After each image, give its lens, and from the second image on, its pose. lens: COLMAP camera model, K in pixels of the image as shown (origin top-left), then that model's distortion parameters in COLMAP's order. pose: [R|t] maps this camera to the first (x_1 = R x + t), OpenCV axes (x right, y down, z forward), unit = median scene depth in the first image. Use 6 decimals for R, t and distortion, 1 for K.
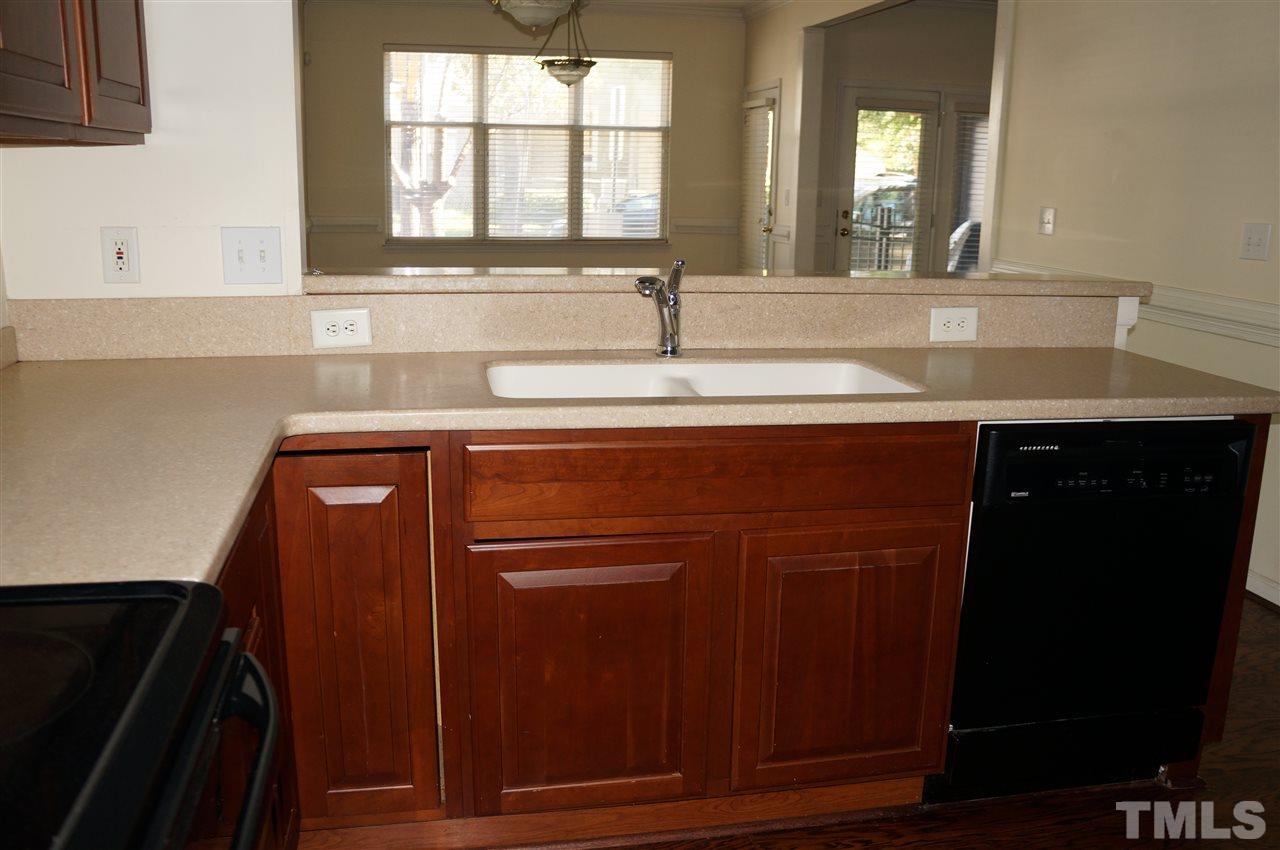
lens RADIAL K [[1069.7, 0, 640.0], [0, 1069.7, 425.0], [0, 0, 1]] dist [0.003899, 0.001936]
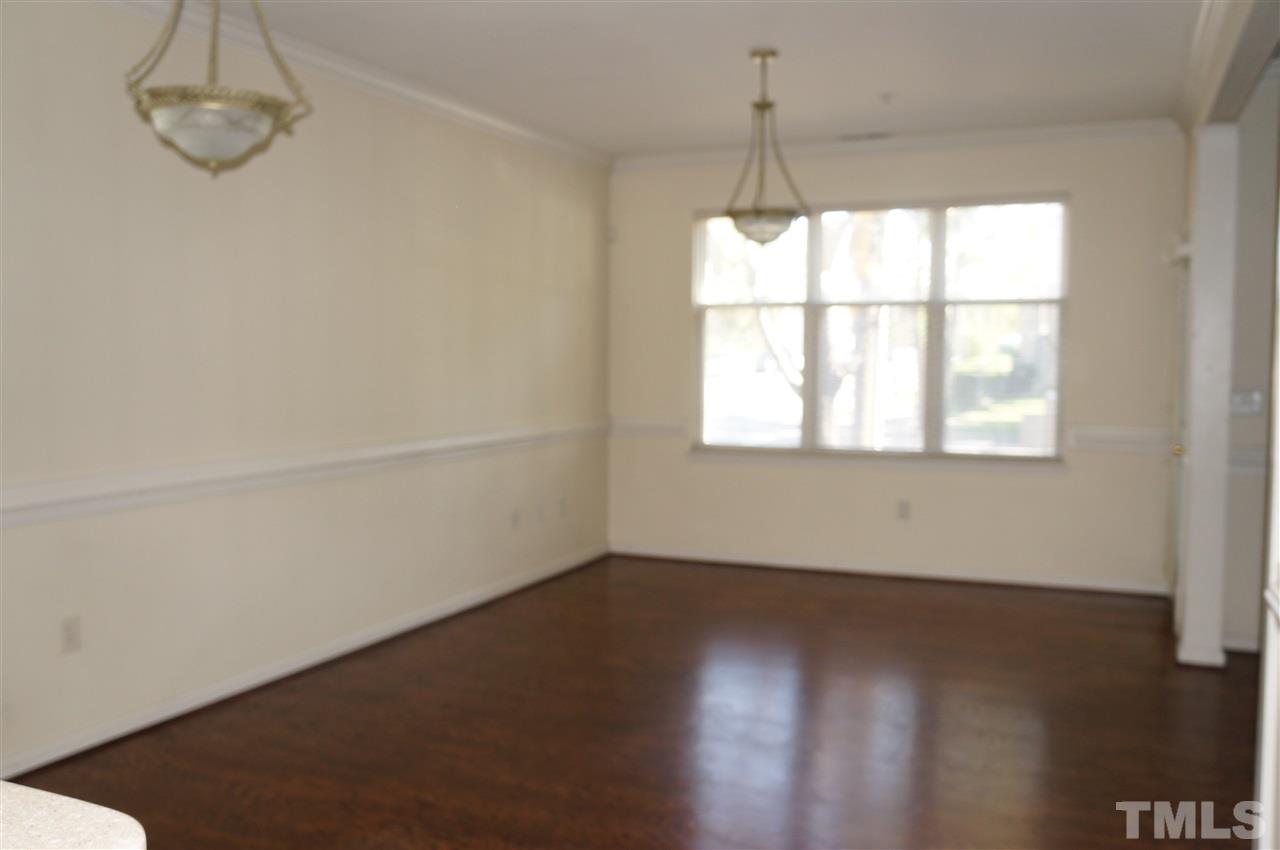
lens RADIAL K [[1124.5, 0, 640.0], [0, 1124.5, 425.0], [0, 0, 1]] dist [-0.018454, -0.000307]
pose [[0.821435, 0.023657, -0.569812, 0.214864], [-0.119728, 0.984027, -0.131746, -0.070953], [0.557593, 0.176443, 0.811146, 0.279698]]
